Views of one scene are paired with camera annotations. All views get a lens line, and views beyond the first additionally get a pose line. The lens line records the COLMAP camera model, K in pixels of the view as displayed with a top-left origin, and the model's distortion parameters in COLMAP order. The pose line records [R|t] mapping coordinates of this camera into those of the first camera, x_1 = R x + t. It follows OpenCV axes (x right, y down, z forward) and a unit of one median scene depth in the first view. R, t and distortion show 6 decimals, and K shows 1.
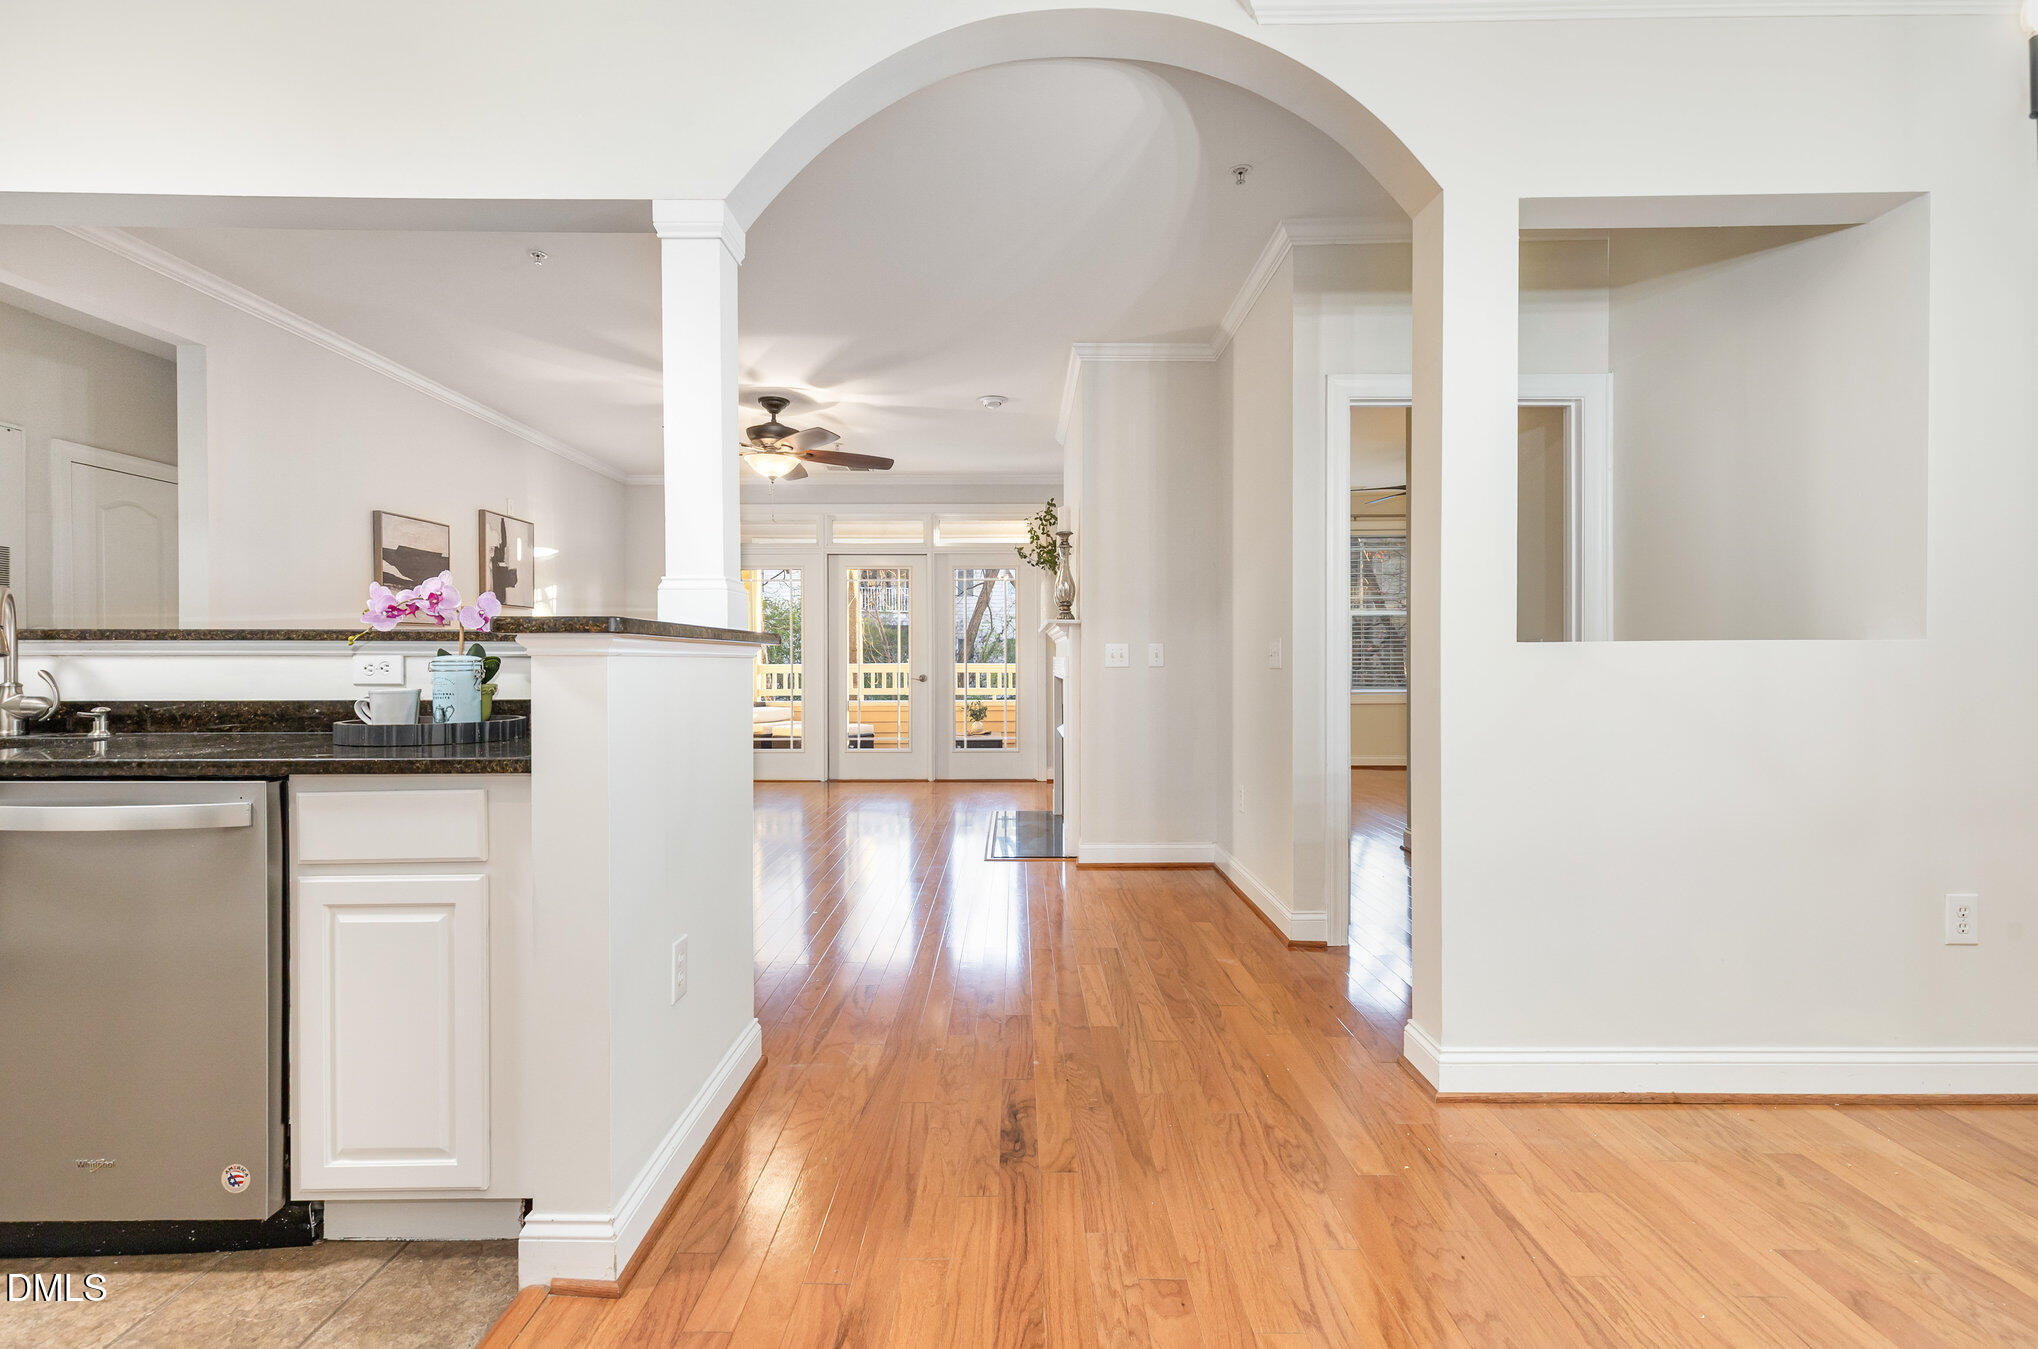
lens RADIAL K [[925.5, 0, 1017.2], [0, 925.5, 665.0], [0, 0, 1]] dist [0.004719, -0.000147]
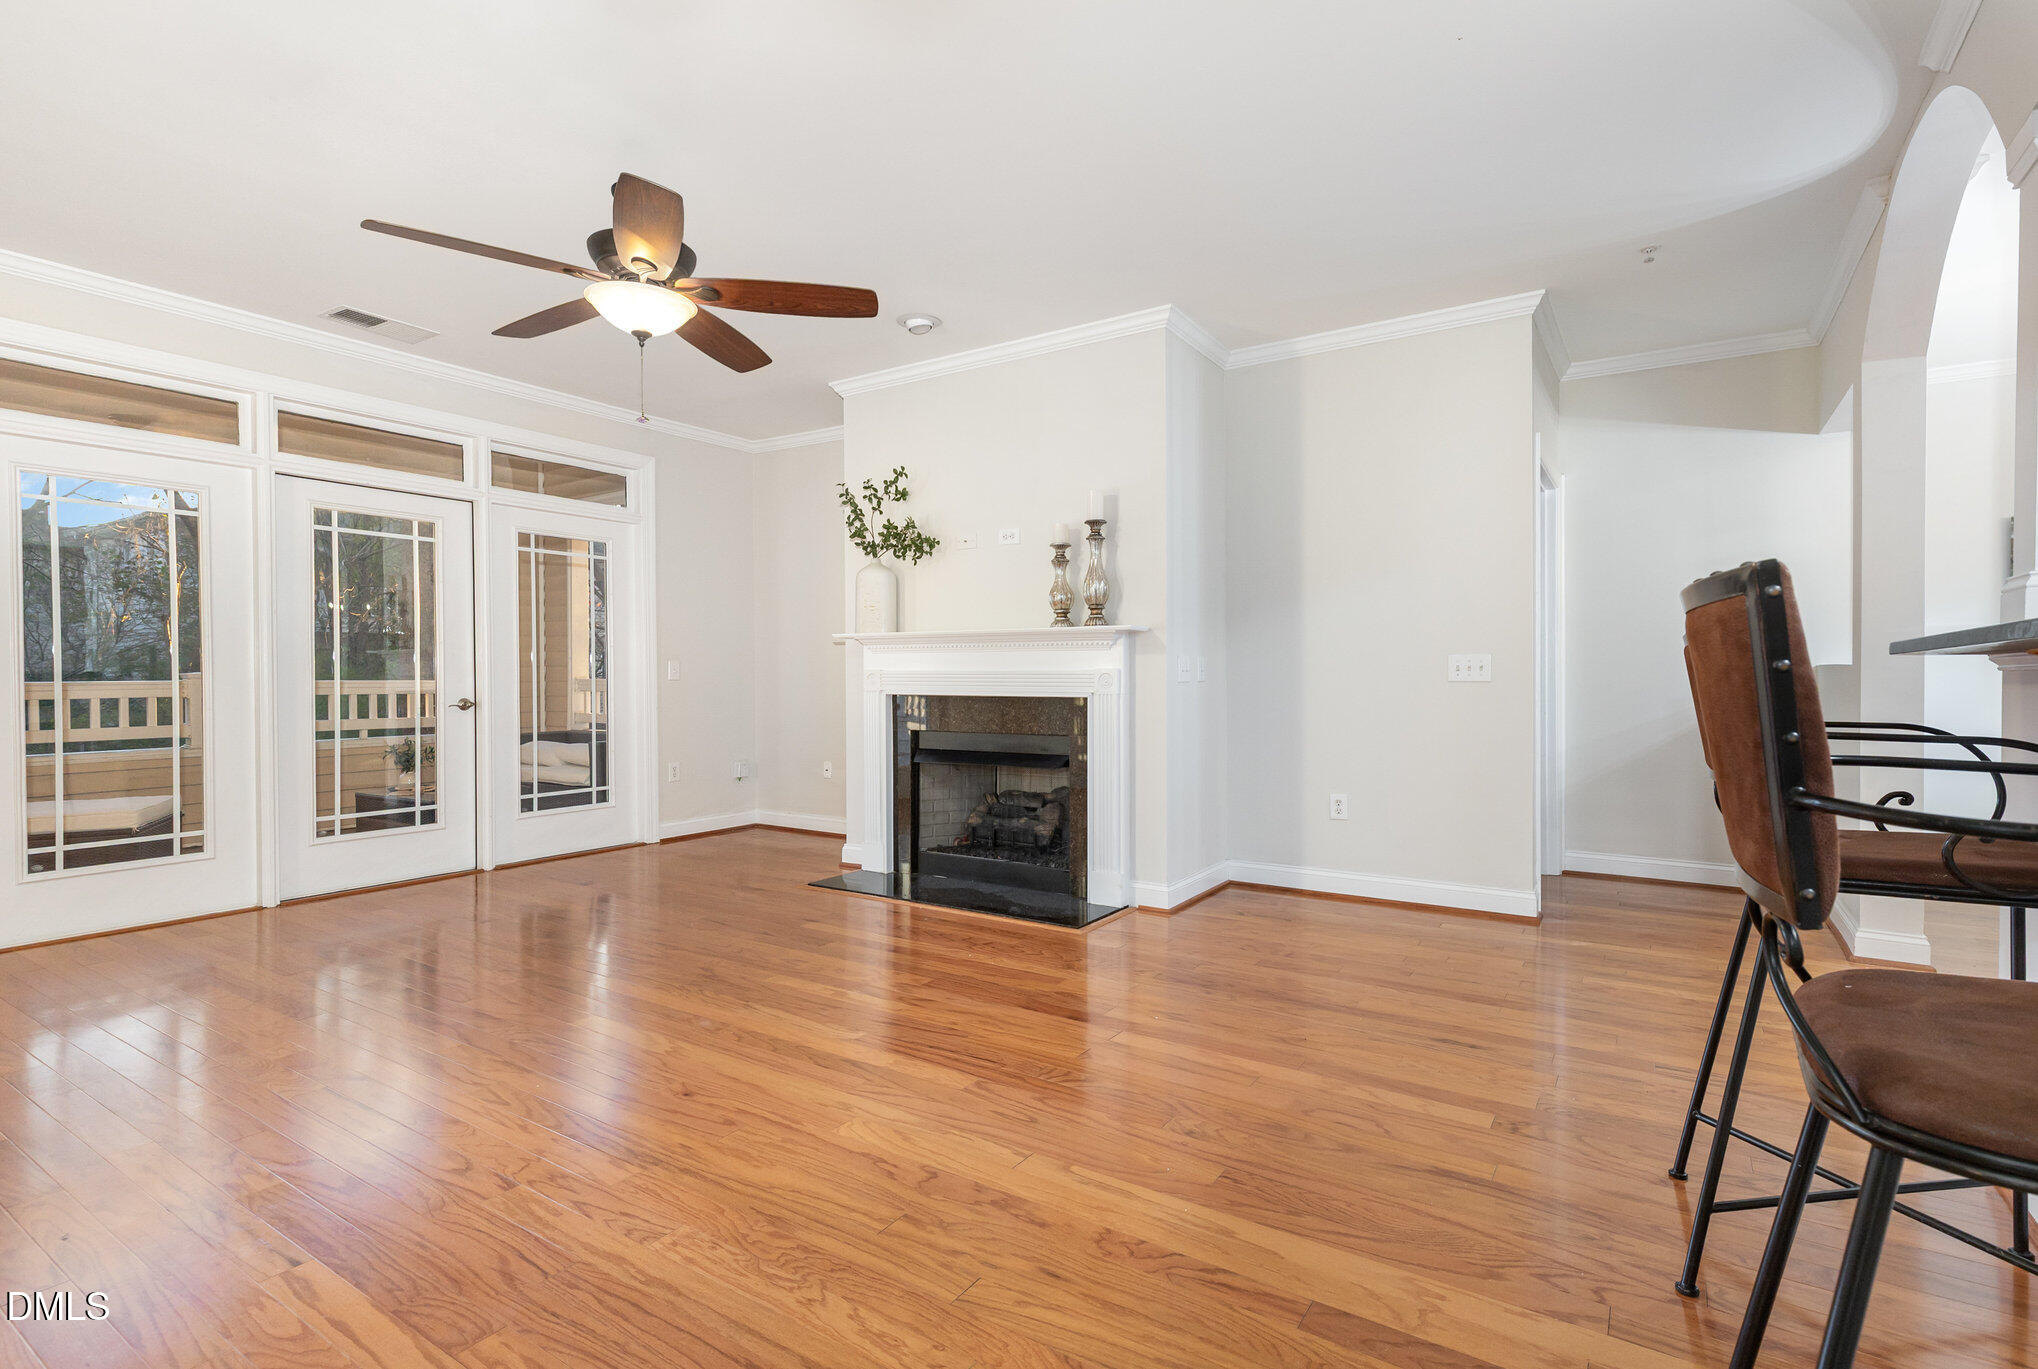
lens RADIAL K [[995.0, 0, 996.3], [0, 995.0, 646.2], [0, 0, 1]] dist [0.003533, 0.000047]
pose [[0.558854, 0.029326, 0.828747, -1.088827], [0.002612, 0.999307, -0.037123, 0.004993], [-0.829262, 0.022911, 0.558391, 0.873357]]
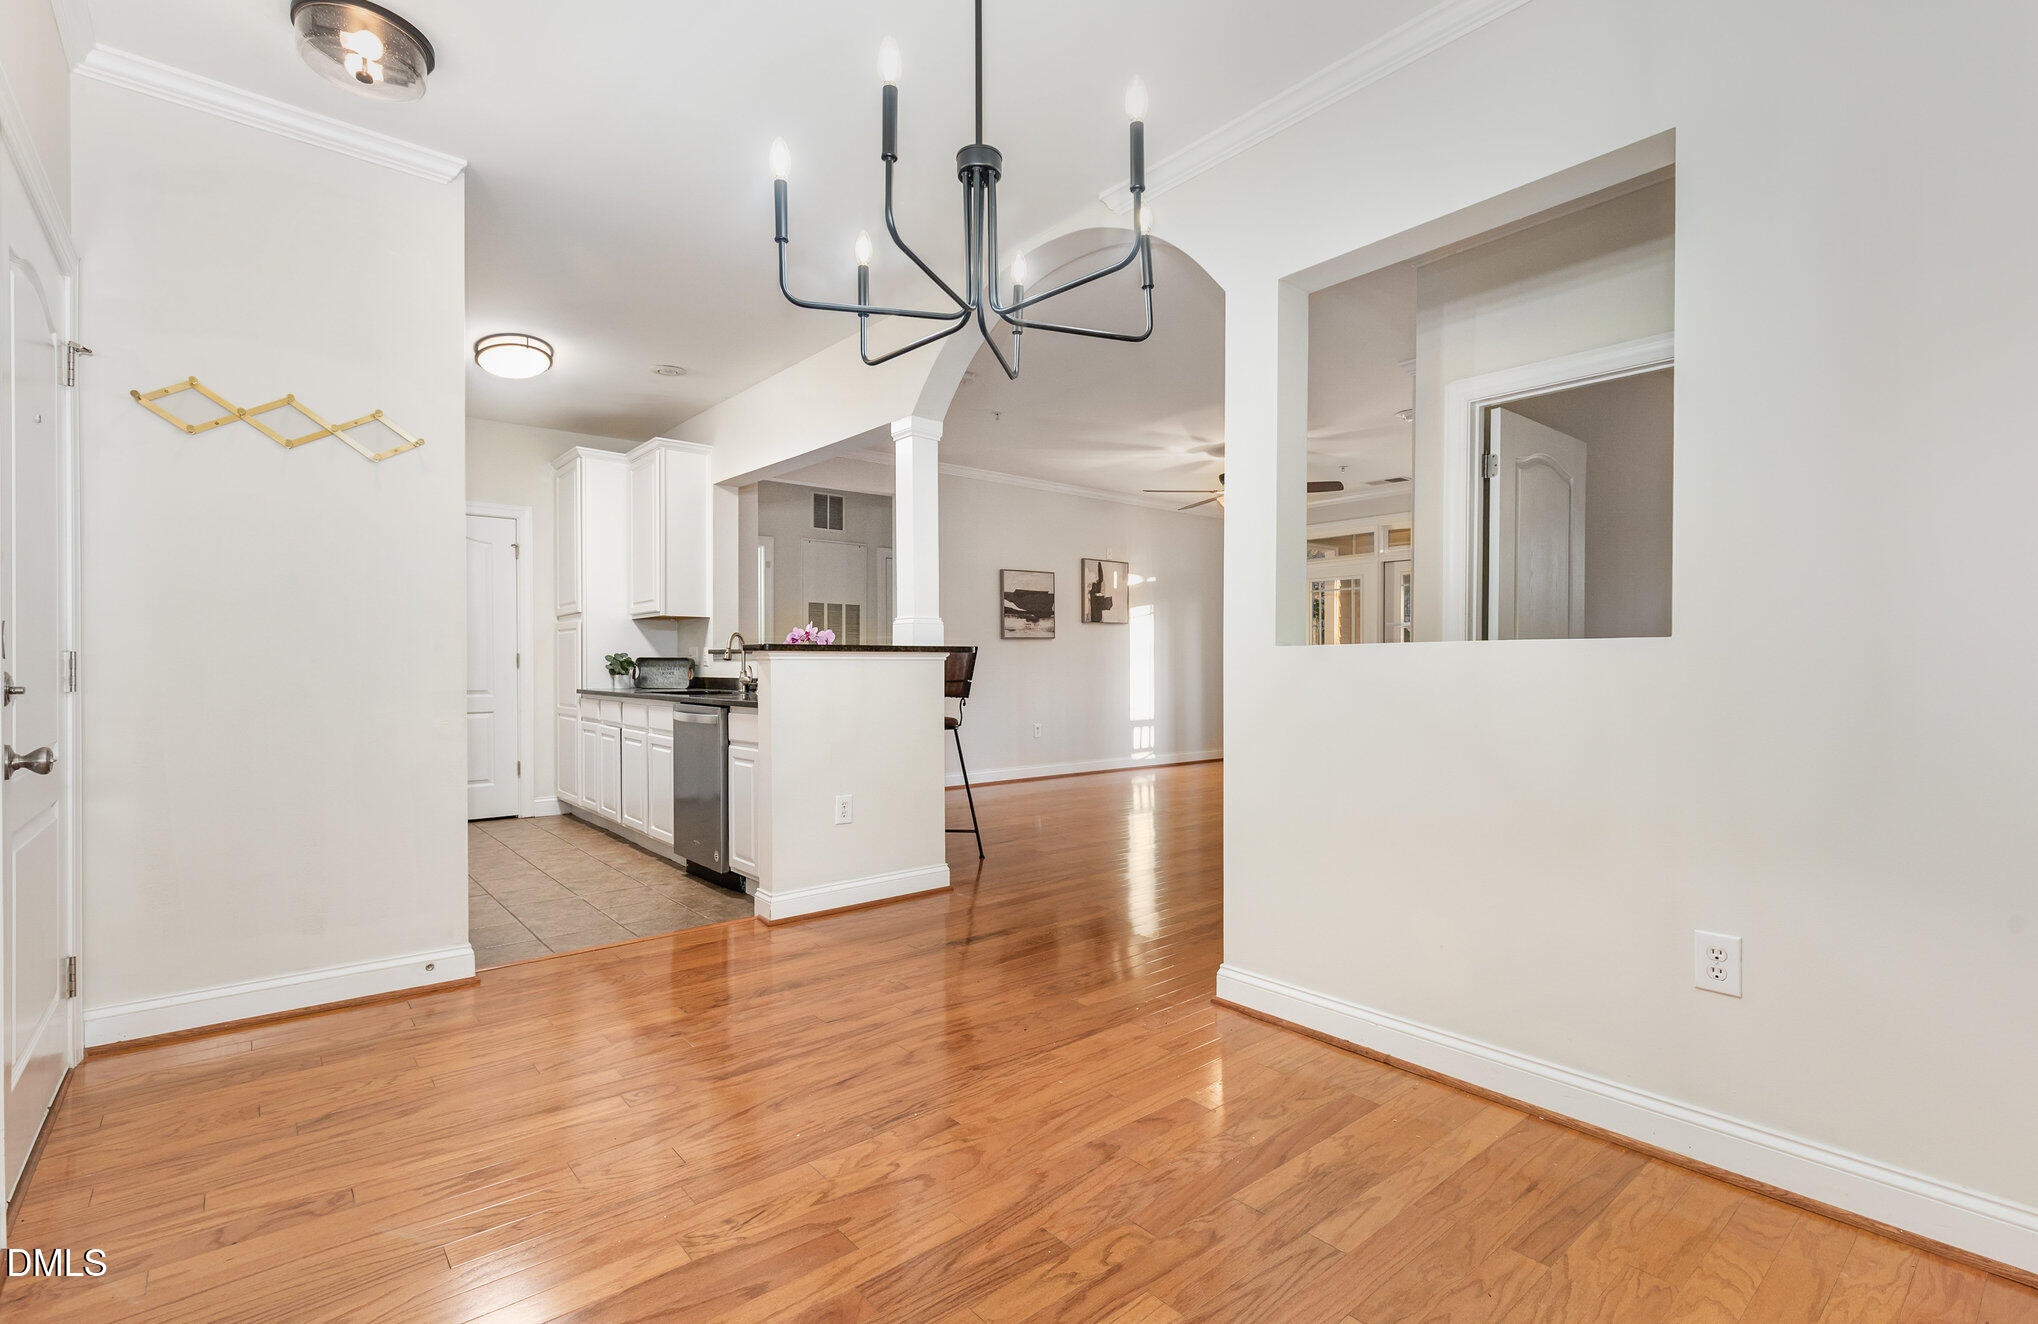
lens RADIAL K [[911.2, 0, 1016.3], [0, 911.2, 668.2], [0, 0, 1]] dist [-0.000827, -0.000123]
pose [[0.651172, 0.004748, -0.758915, 0.776593], [-0.003469, 0.999989, 0.003279, 0.001189], [0.758922, 0.000498, 0.651181, -0.021532]]
